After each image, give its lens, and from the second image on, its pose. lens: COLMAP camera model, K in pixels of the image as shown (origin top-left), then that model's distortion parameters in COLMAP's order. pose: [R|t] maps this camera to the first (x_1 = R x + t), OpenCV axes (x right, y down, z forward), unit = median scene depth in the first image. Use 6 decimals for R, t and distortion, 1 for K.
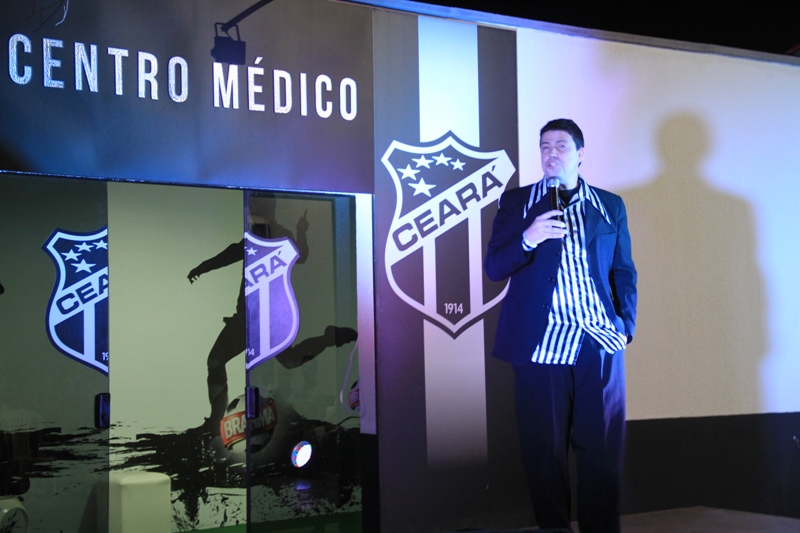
lens RADIAL K [[1488.3, 0, 398.6], [0, 1488.3, 268.5], [0, 0, 1]] dist [0.184252, 0.000000]
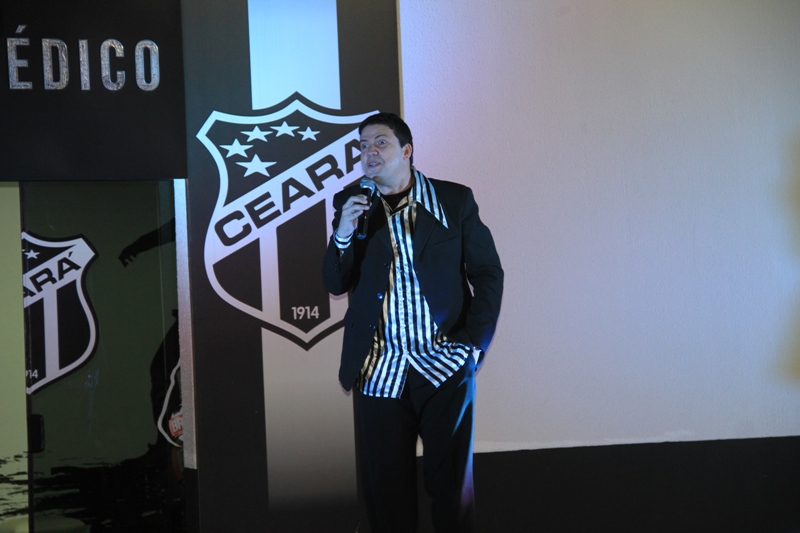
lens RADIAL K [[2832.4, 0, 401.1], [0, 2832.4, 266.8], [0, 0, 1]] dist [0.717774, 0.000000]
pose [[0.972230, -0.021273, -0.233059, 0.454400], [0.031746, 0.998643, 0.041279, -0.061096], [0.231865, -0.047531, 0.971586, -0.493496]]
